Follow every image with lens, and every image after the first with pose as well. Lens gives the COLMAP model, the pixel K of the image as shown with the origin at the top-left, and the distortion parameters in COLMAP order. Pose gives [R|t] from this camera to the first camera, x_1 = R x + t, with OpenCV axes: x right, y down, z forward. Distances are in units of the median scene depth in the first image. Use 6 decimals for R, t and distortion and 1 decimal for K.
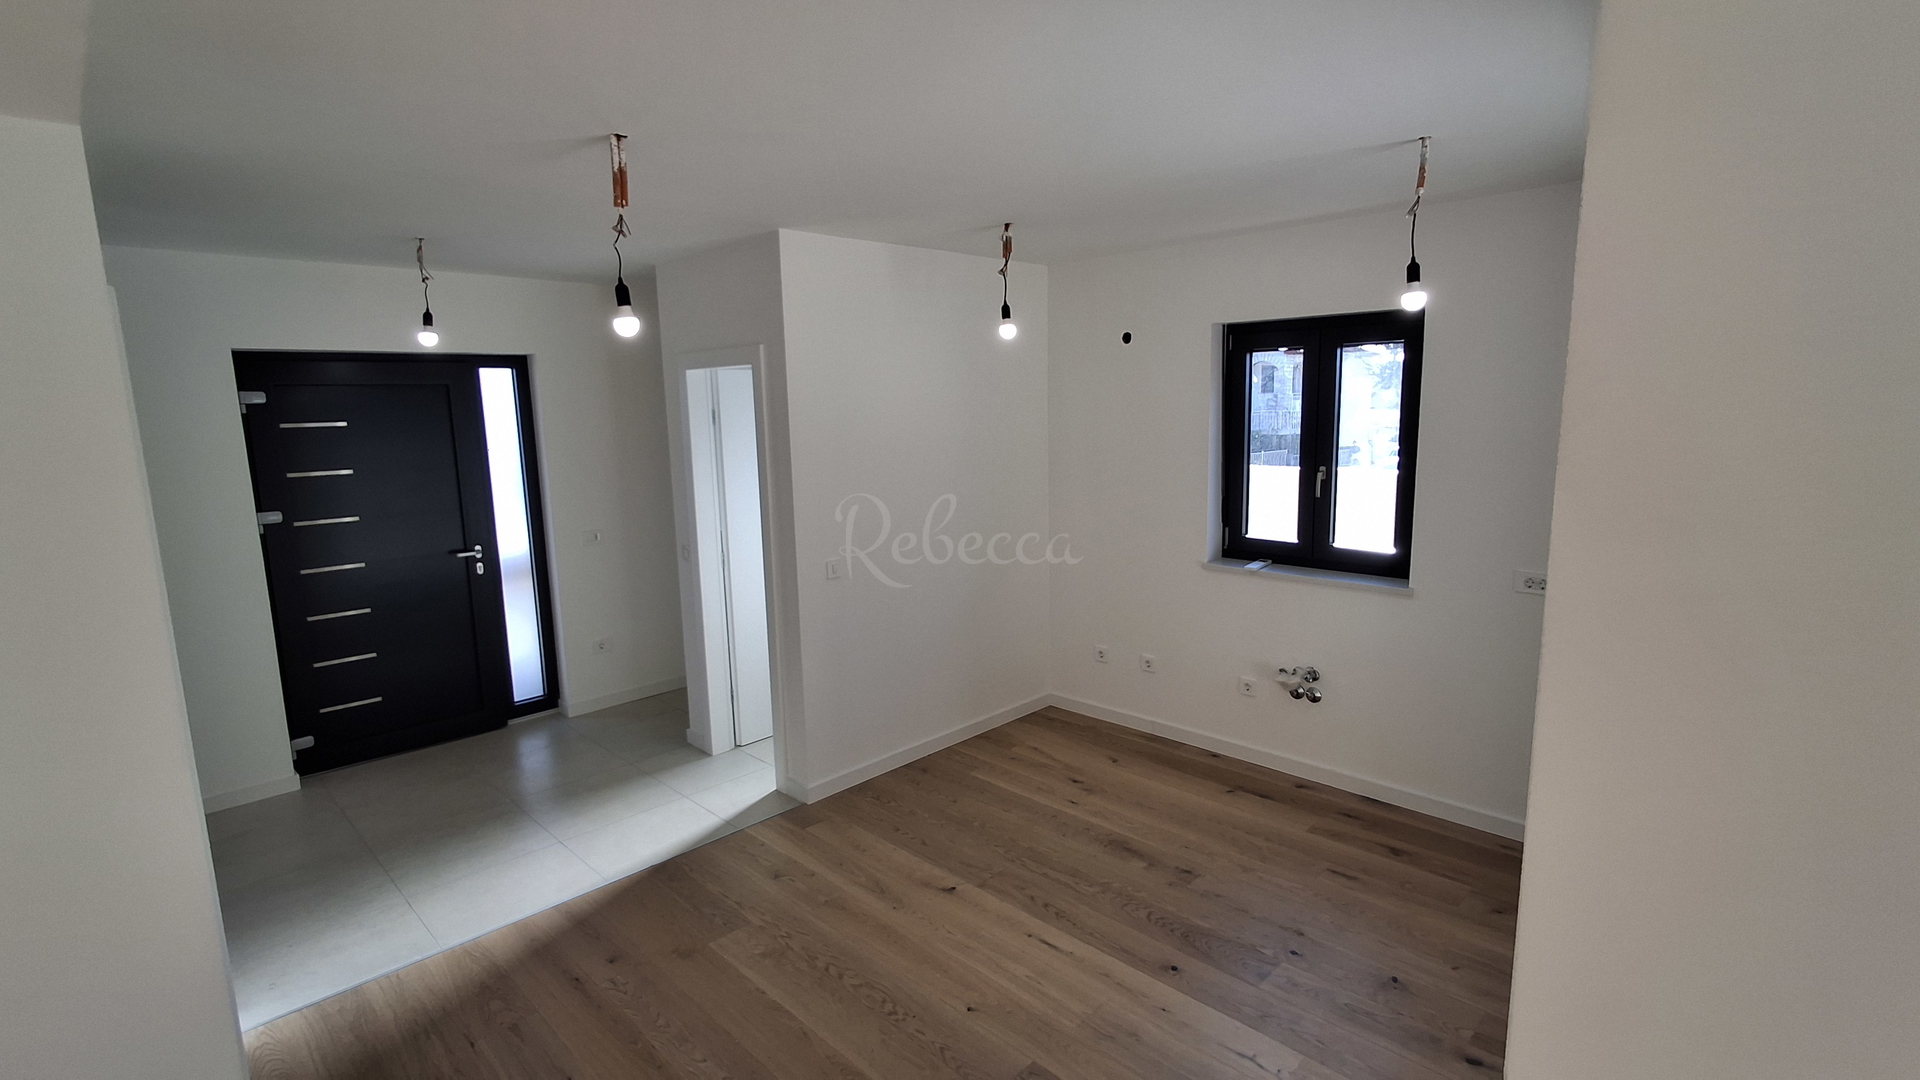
lens RADIAL K [[886.8, 0, 955.8], [0, 886.8, 541.8], [0, 0, 1]] dist [-0.000793, -0.000246]
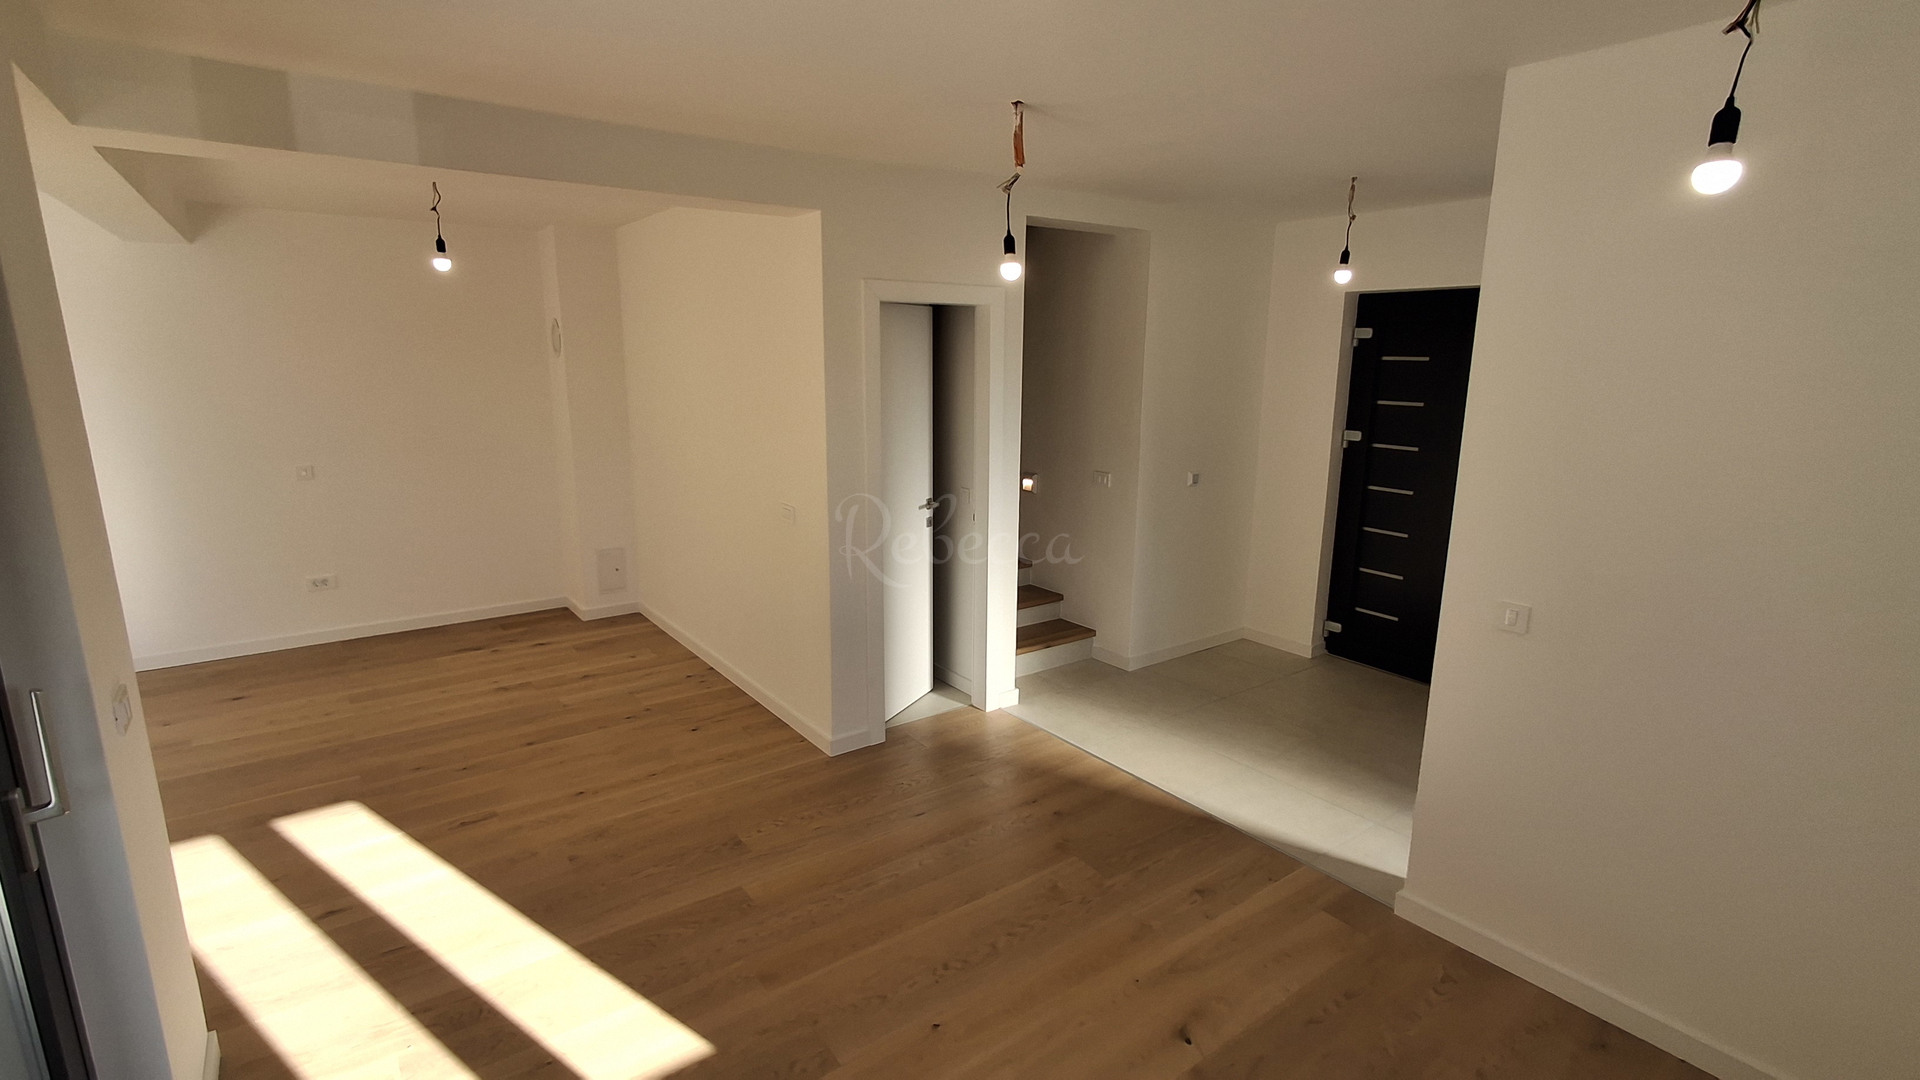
lens RADIAL K [[885.9, 0, 964.0], [0, 885.9, 541.4], [0, 0, 1]] dist [0.002640, 0.000268]
pose [[-0.143687, 0.230213, -0.962474, 0.545707], [-0.163357, 0.953707, 0.252504, -0.122801], [0.976048, 0.193508, -0.099428, 0.731758]]
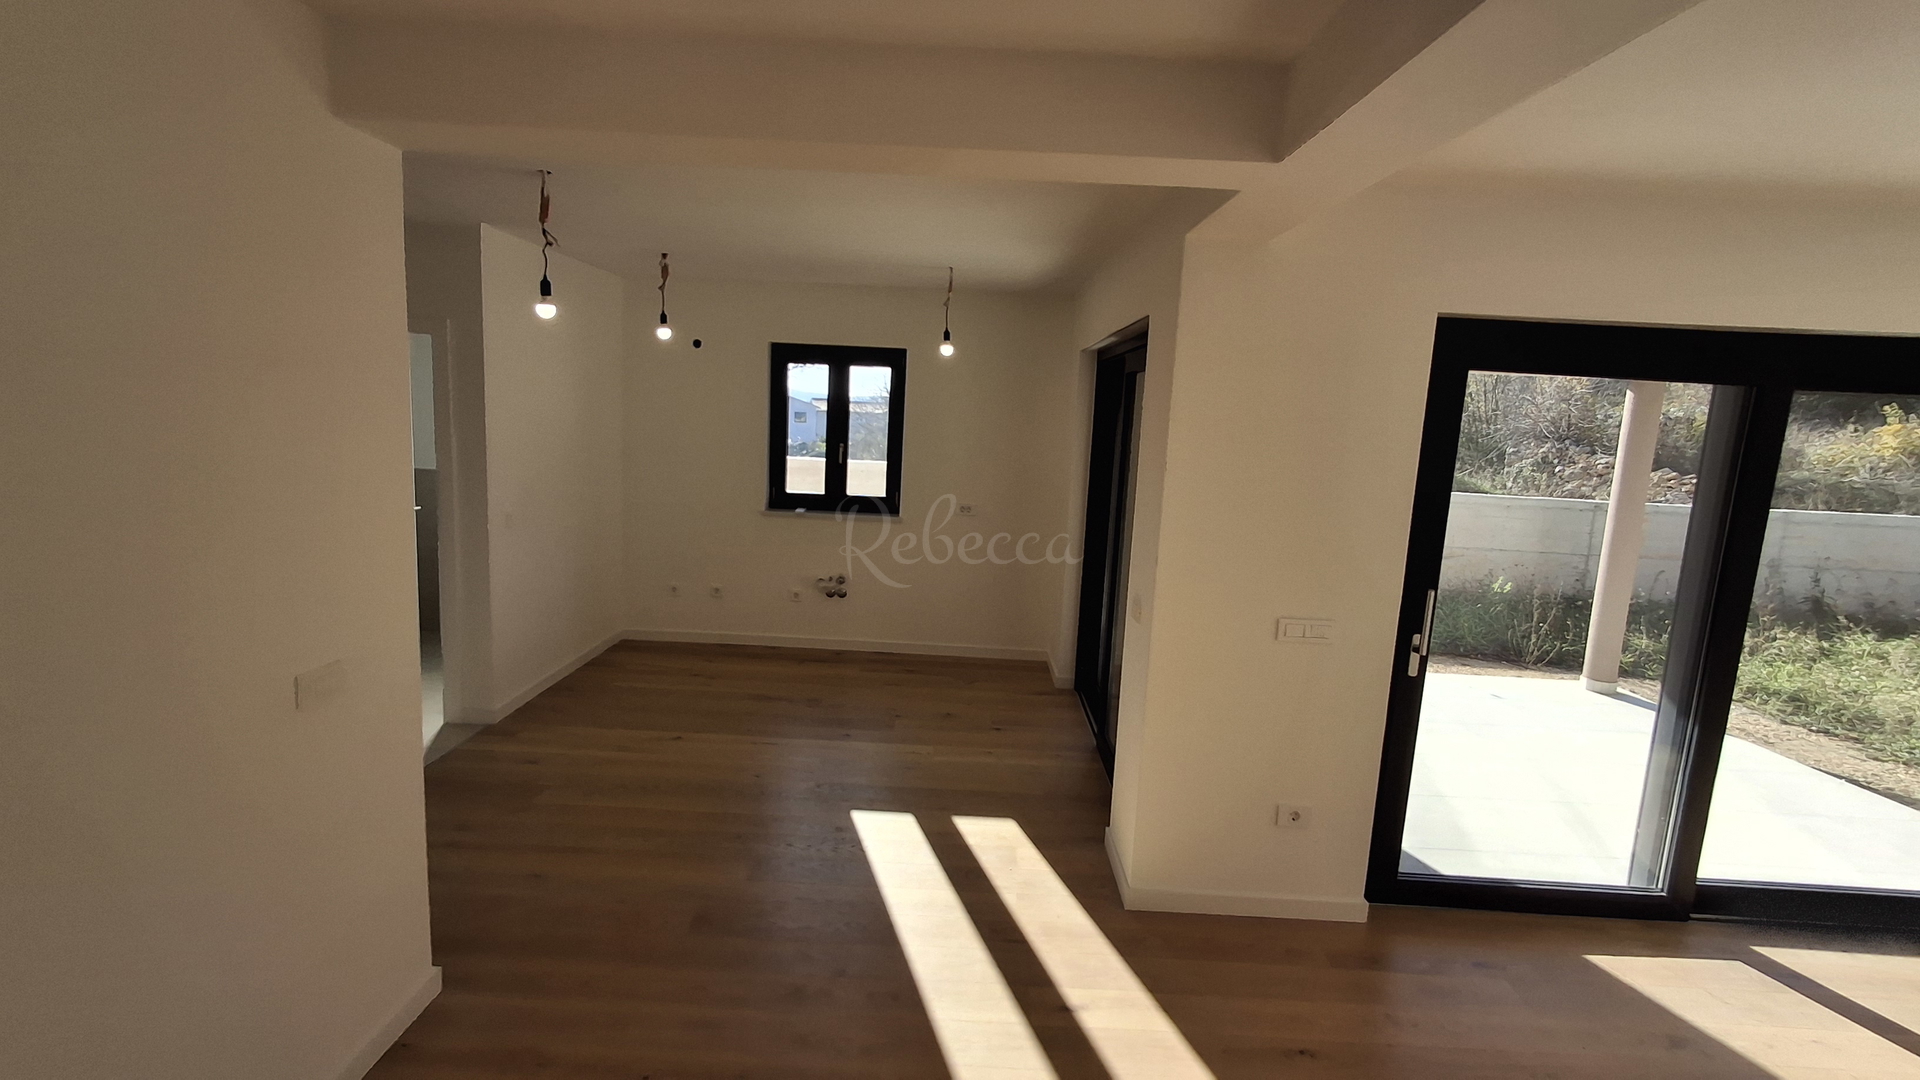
lens RADIAL K [[886.8, 0, 955.8], [0, 886.8, 541.8], [0, 0, 1]] dist [-0.000793, -0.000246]
pose [[0.713004, -0.043475, 0.699811, -0.577325], [0.047046, 0.998793, 0.014116, 0.079082], [-0.699580, 0.022859, 0.714188, -0.257808]]
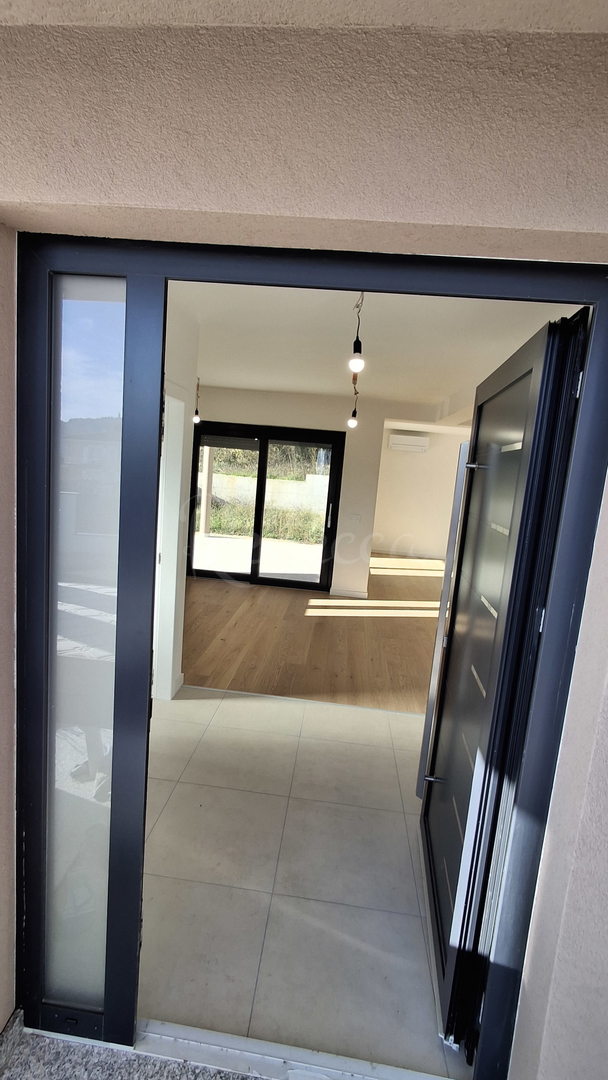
lens RADIAL K [[502.7, 0, 297.2], [0, 502.7, 538.0], [0, 0, 1]] dist [-0.002968, 0.000343]
pose [[-0.634883, -0.139406, 0.759927, -1.040155], [0.056044, 0.972686, 0.225258, -0.168821], [-0.770573, 0.185602, -0.609729, 1.464564]]
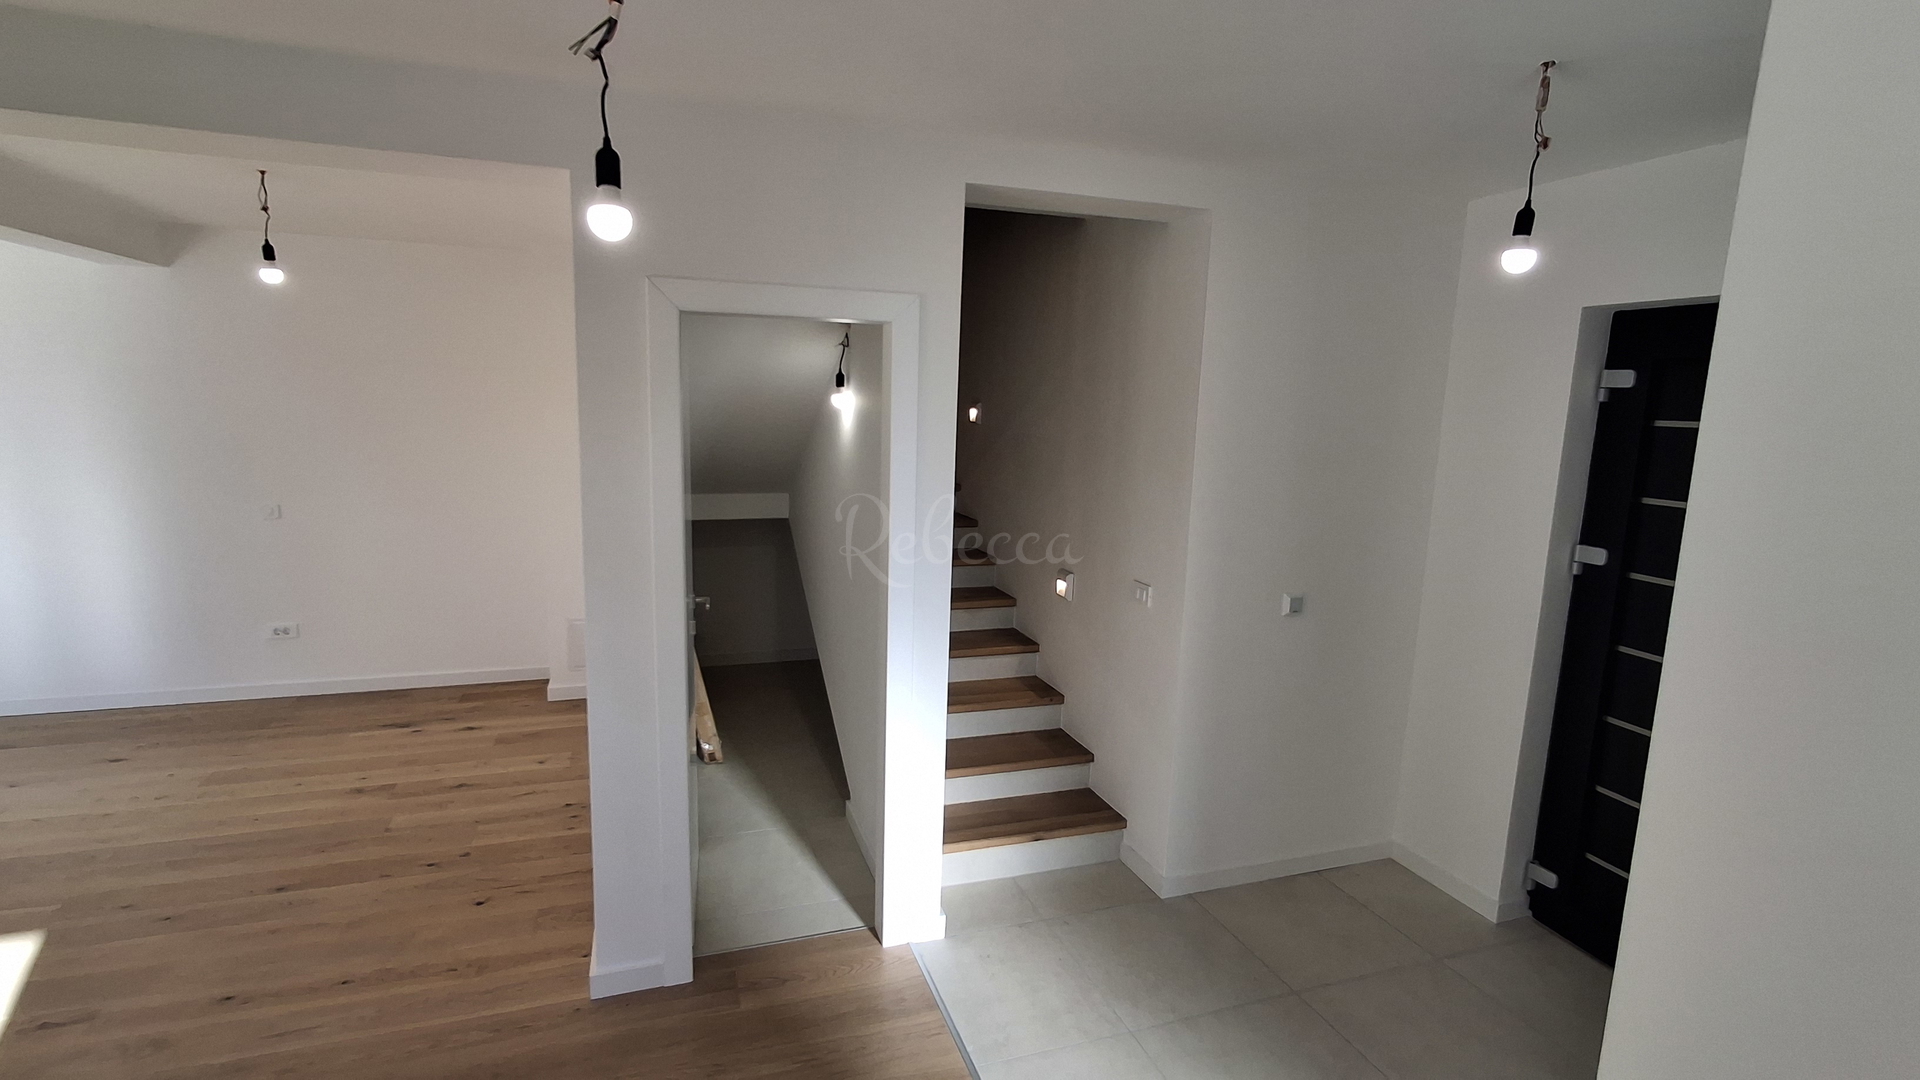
lens RADIAL K [[886.8, 0, 955.8], [0, 886.8, 541.8], [0, 0, 1]] dist [-0.000793, -0.000246]
pose [[-0.434370, 0.156333, -0.887064, 0.047970], [-0.163550, 0.954764, 0.248349, -0.145307], [0.885762, 0.252955, -0.389152, 0.952438]]
